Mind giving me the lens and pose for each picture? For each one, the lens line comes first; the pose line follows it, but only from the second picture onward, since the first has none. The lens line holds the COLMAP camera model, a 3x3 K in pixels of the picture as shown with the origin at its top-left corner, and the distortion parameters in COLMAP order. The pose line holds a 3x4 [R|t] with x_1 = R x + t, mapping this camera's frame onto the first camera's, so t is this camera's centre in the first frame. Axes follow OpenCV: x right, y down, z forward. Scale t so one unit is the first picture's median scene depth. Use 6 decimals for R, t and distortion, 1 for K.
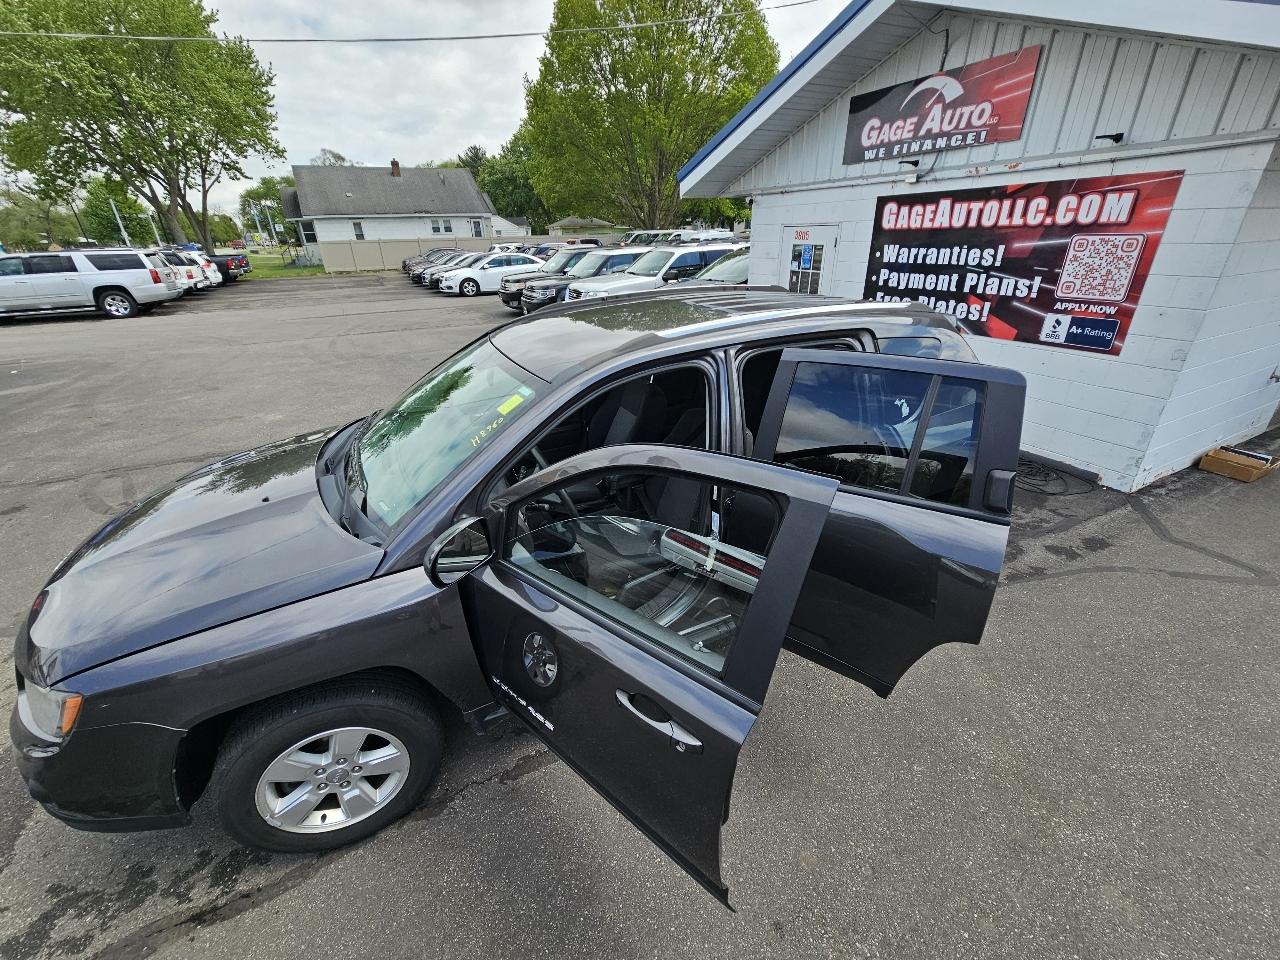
lens RADIAL K [[518.9, 0, 640.4], [0, 518.9, 480.2], [0, 0, 1]] dist [0.000905, -0.000698]
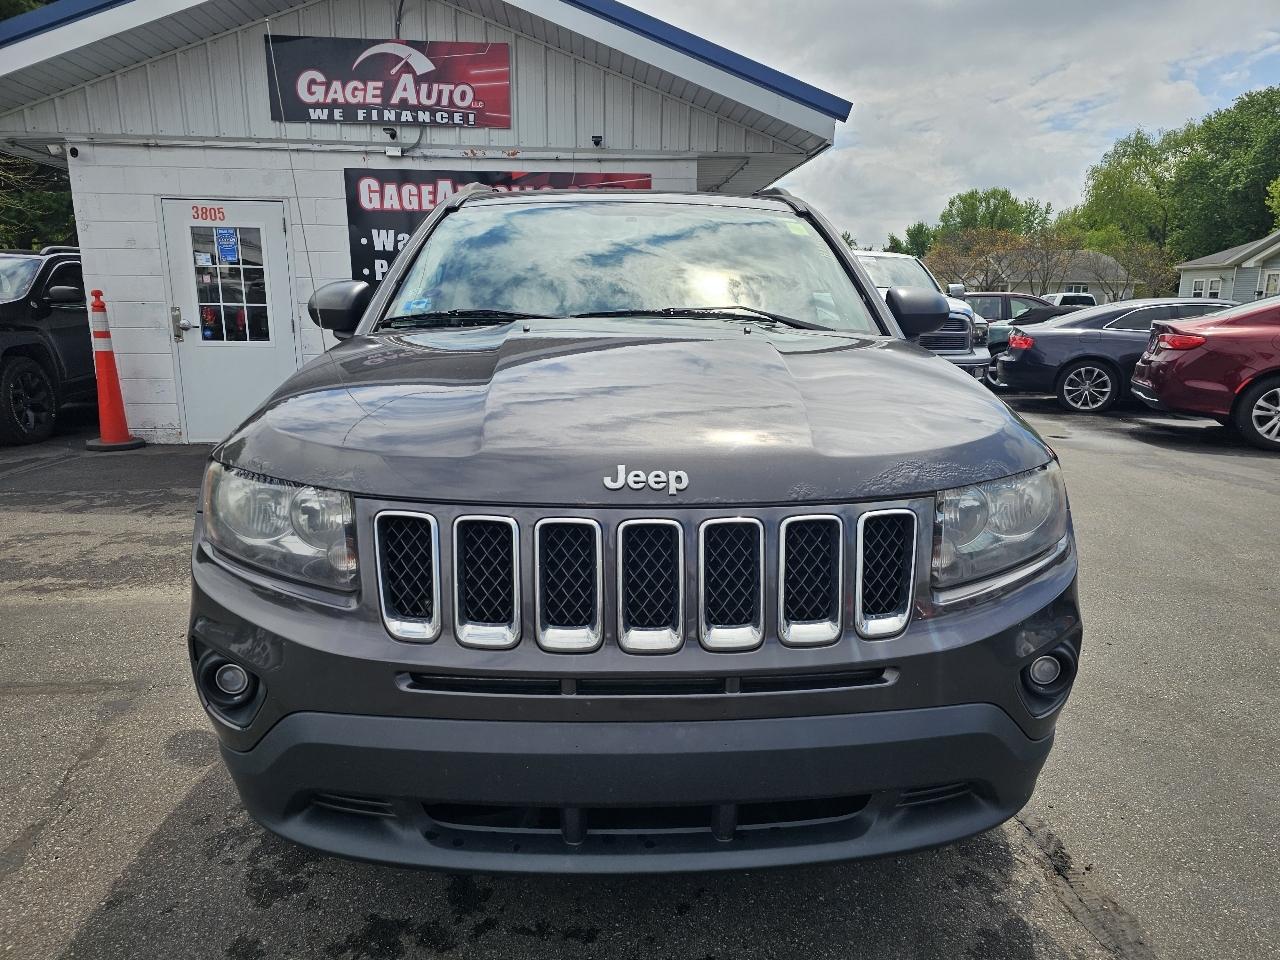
lens RADIAL K [[851.8, 0, 653.2], [0, 851.8, 502.7], [0, 0, 1]] dist [0.061108, -0.054999]
pose [[0.383988, -0.178458, 0.905928, -0.642878], [0.383953, 0.923155, 0.019109, 0.061539], [-0.839722, 0.340496, 0.423000, 0.263552]]
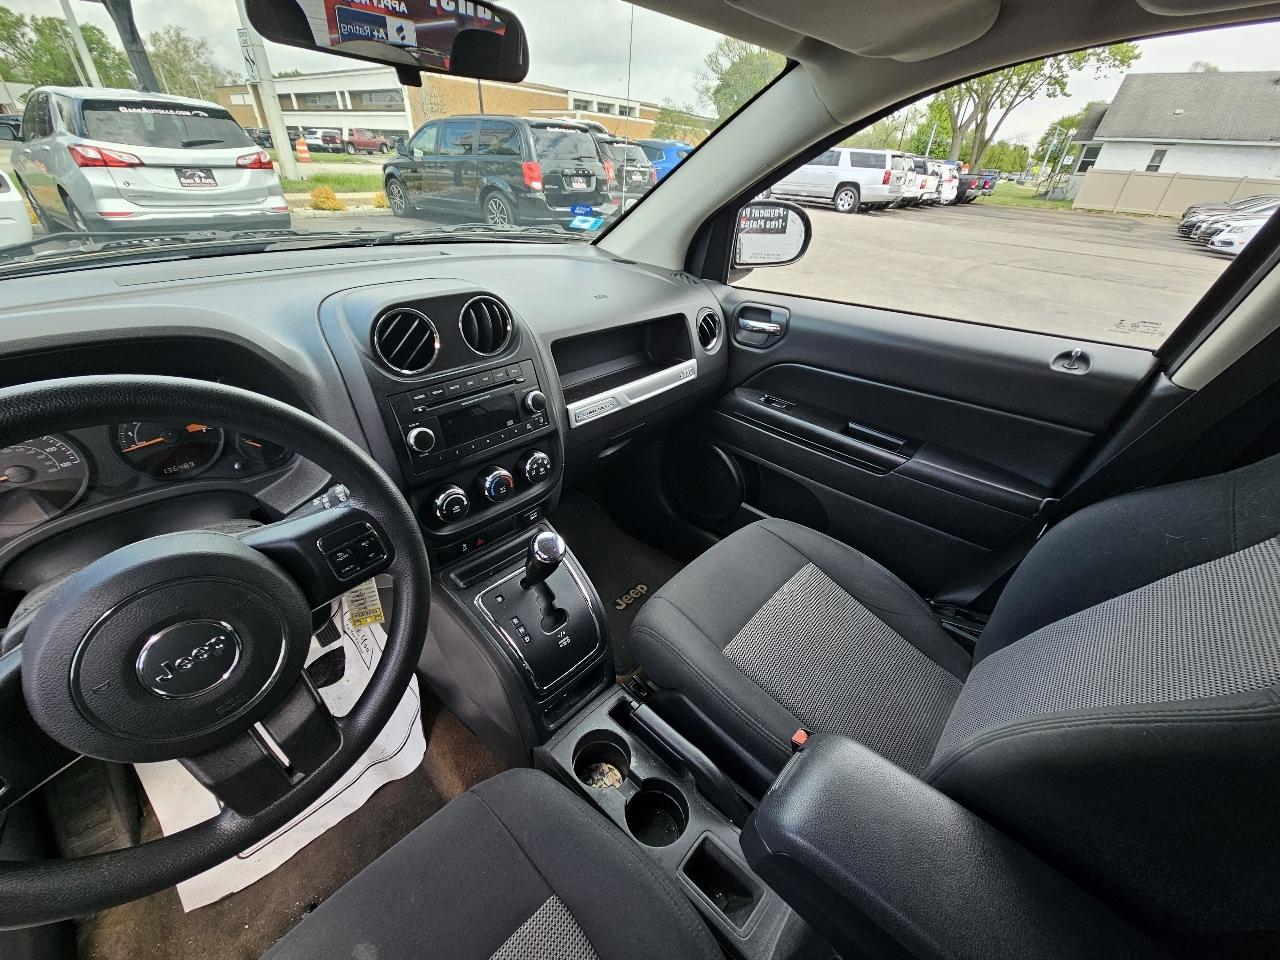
lens RADIAL K [[522.5, 0, 639.5], [0, 522.5, 476.2], [0, 0, 1]] dist [0.001799, -0.000372]
pose [[0.379718, 0.521971, -0.763781, 0.006283], [-0.454066, 0.824484, 0.337714, -0.073935], [0.806002, 0.218571, 0.550080, 0.442065]]
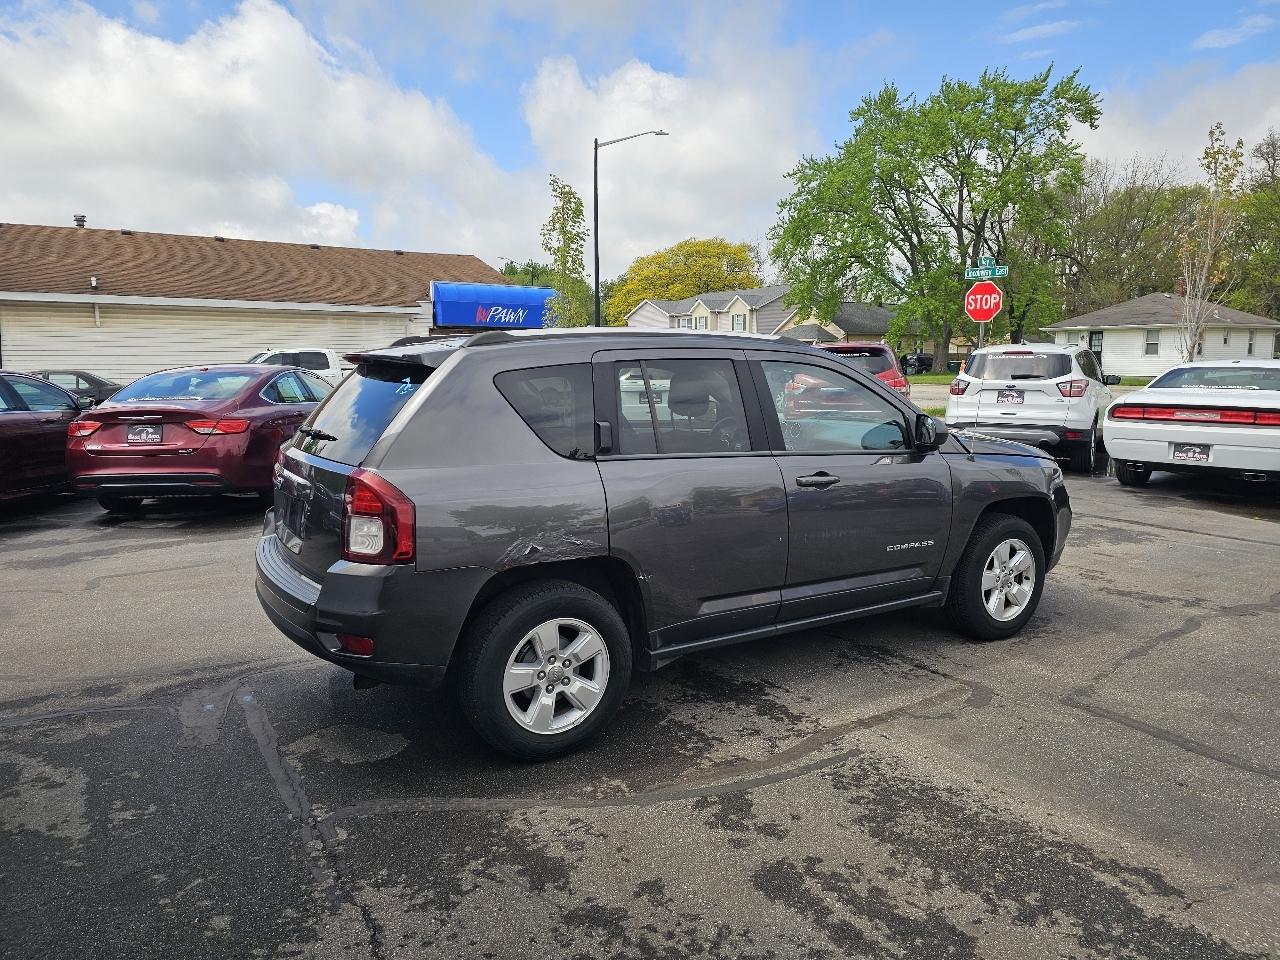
lens RADIAL K [[851.8, 0, 637.9], [0, 851.8, 477.1], [0, 0, 1]] dist [0.061108, -0.054999]
pose [[-0.994411, 0.042488, -0.096652, 0.128836], [-0.018252, 0.832482, 0.553751, -0.513913], [0.103989, 0.552420, -0.827054, 1.262380]]
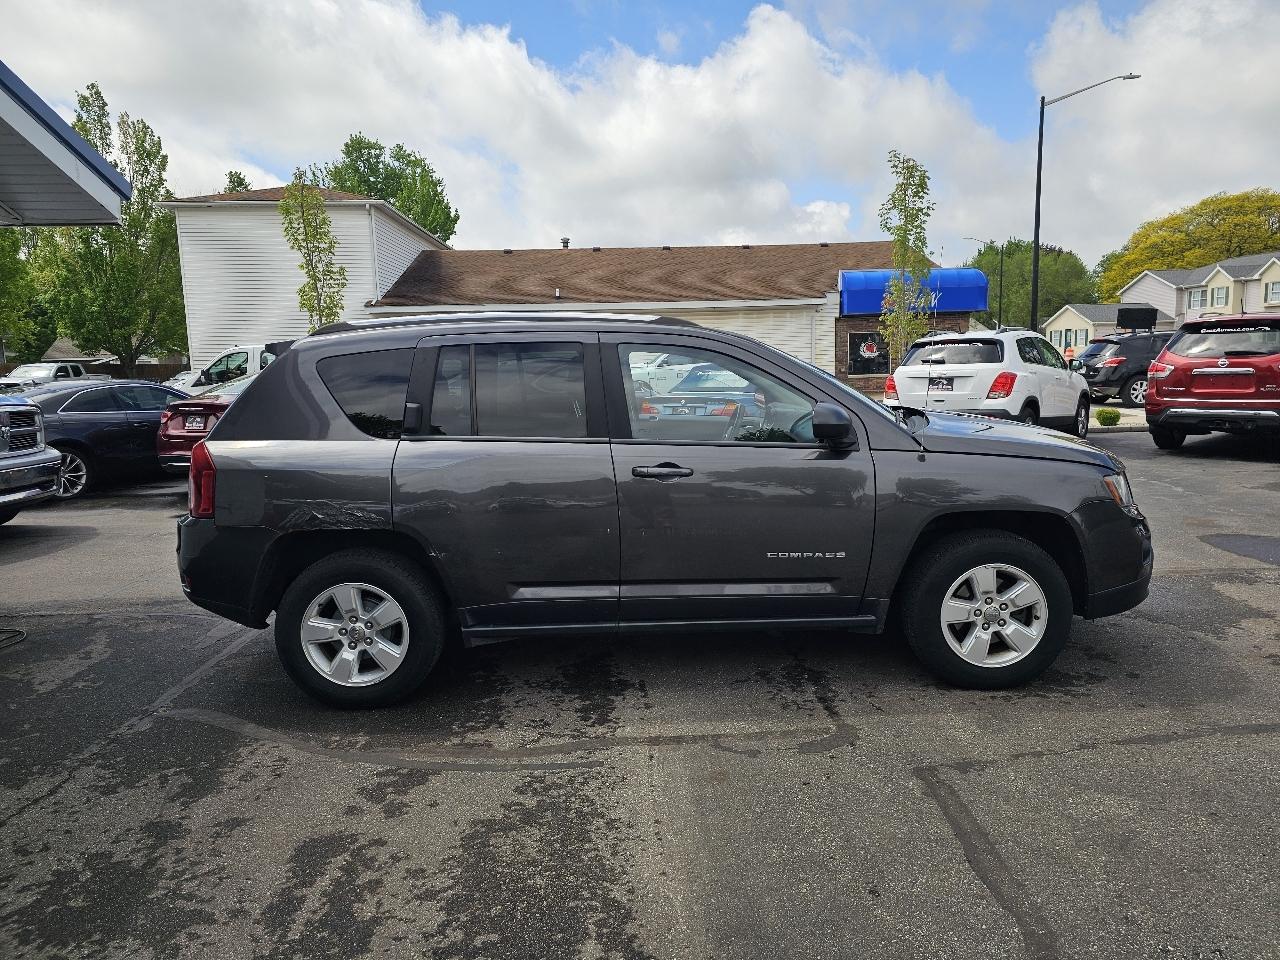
lens RADIAL K [[851.8, 0, 654.2], [0, 851.8, 481.2], [0, 0, 1]] dist [0.061108, -0.054999]
pose [[-0.909238, -0.013884, 0.416045, -0.377269], [0.221810, 0.829584, 0.512436, -0.446130], [-0.352259, 0.558209, -0.751210, 1.182210]]
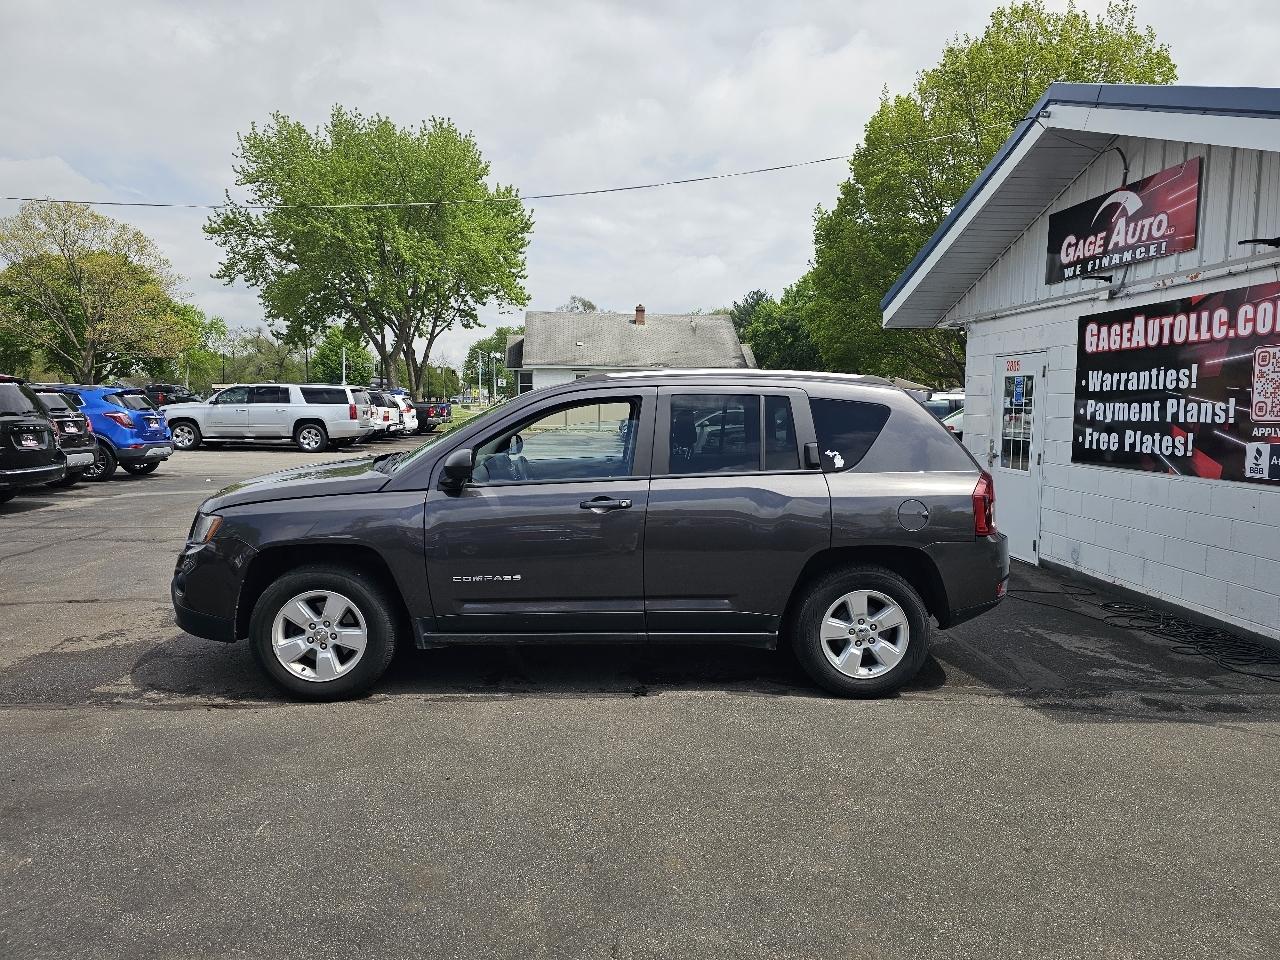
lens RADIAL K [[851.8, 0, 647.0], [0, 851.8, 477.7], [0, 0, 1]] dist [0.061108, -0.054999]
pose [[0.922267, 0.069935, -0.380175, 0.386879], [-0.198415, 0.929697, -0.310313, 0.248984], [0.331746, 0.361624, 0.871305, -0.318480]]
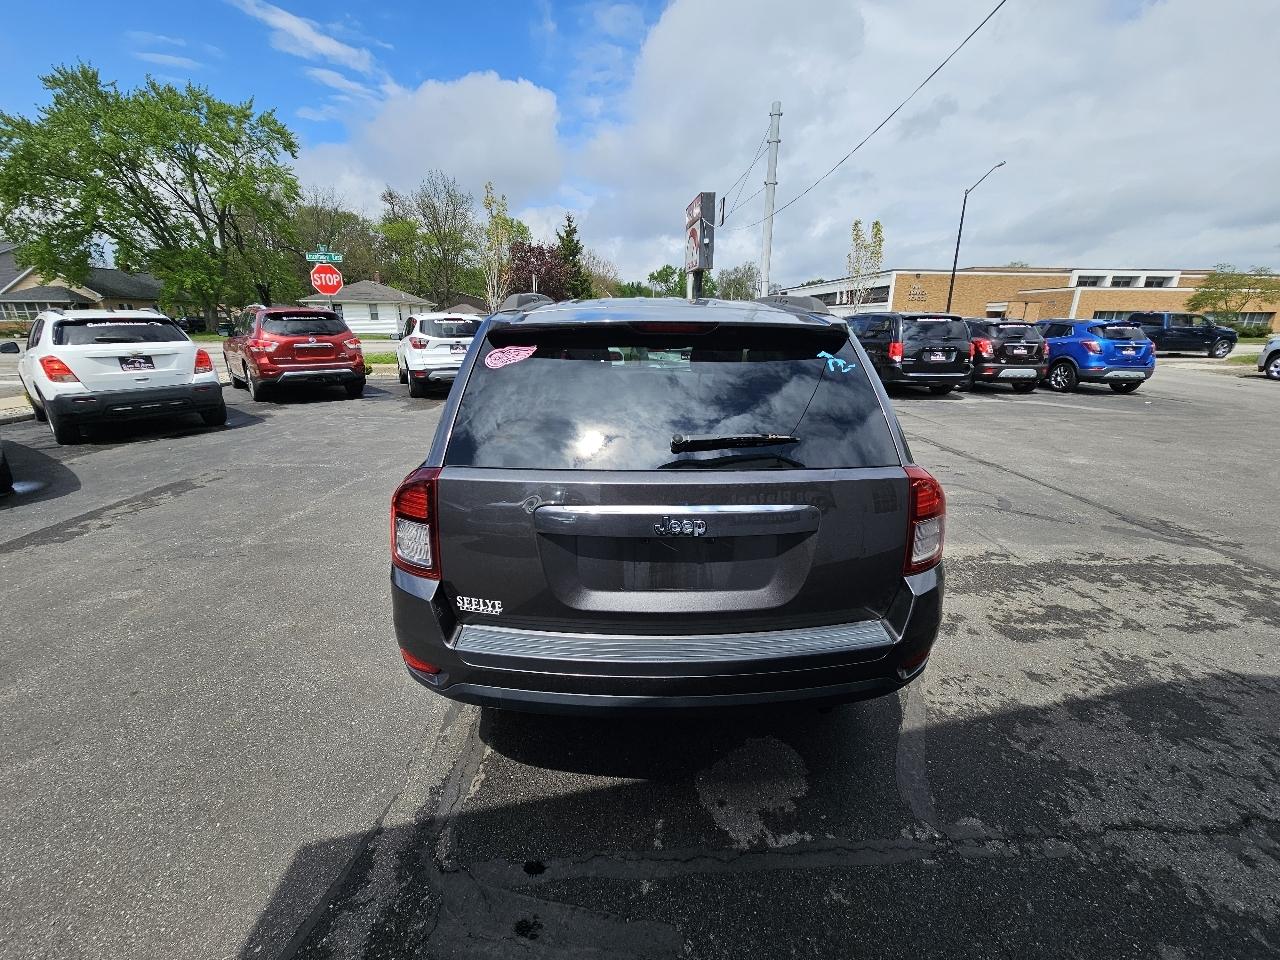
lens RADIAL K [[516.1, 0, 639.8], [0, 516.1, 480.7], [0, 0, 1]] dist [0.001077, -0.000730]
pose [[-0.400248, 0.292836, -0.868360, 0.575379], [-0.392875, 0.801242, 0.451288, -0.260224], [0.827919, 0.521784, -0.205648, 0.698665]]
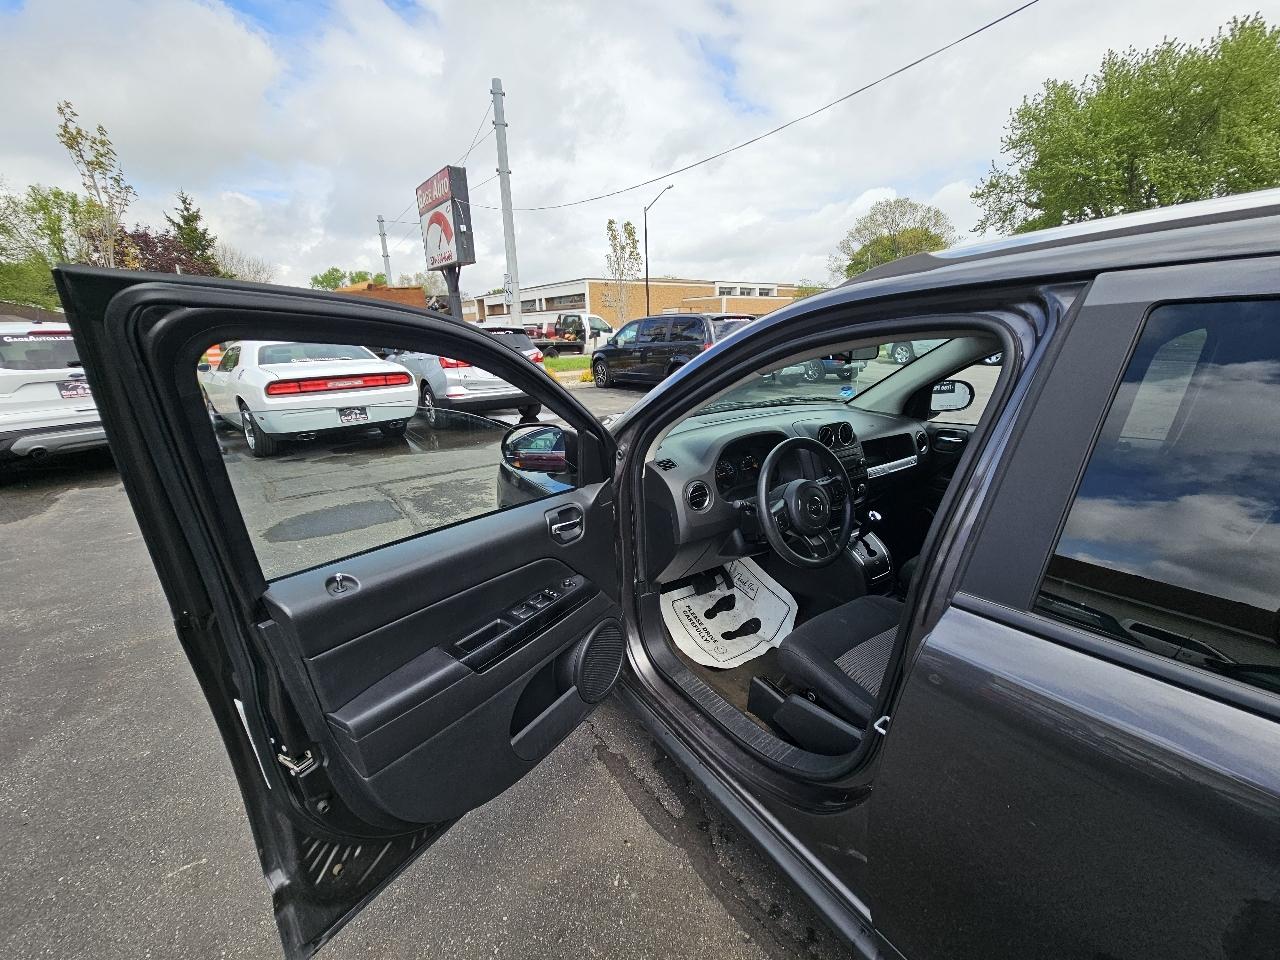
lens RADIAL K [[516.9, 0, 639.6], [0, 516.9, 481.2], [0, 0, 1]] dist [0.005106, -0.002328]
pose [[0.147410, 0.304270, -0.941111, 0.195443], [-0.414173, 0.883054, 0.220626, -0.032639], [0.898182, 0.357260, 0.256191, 0.265725]]
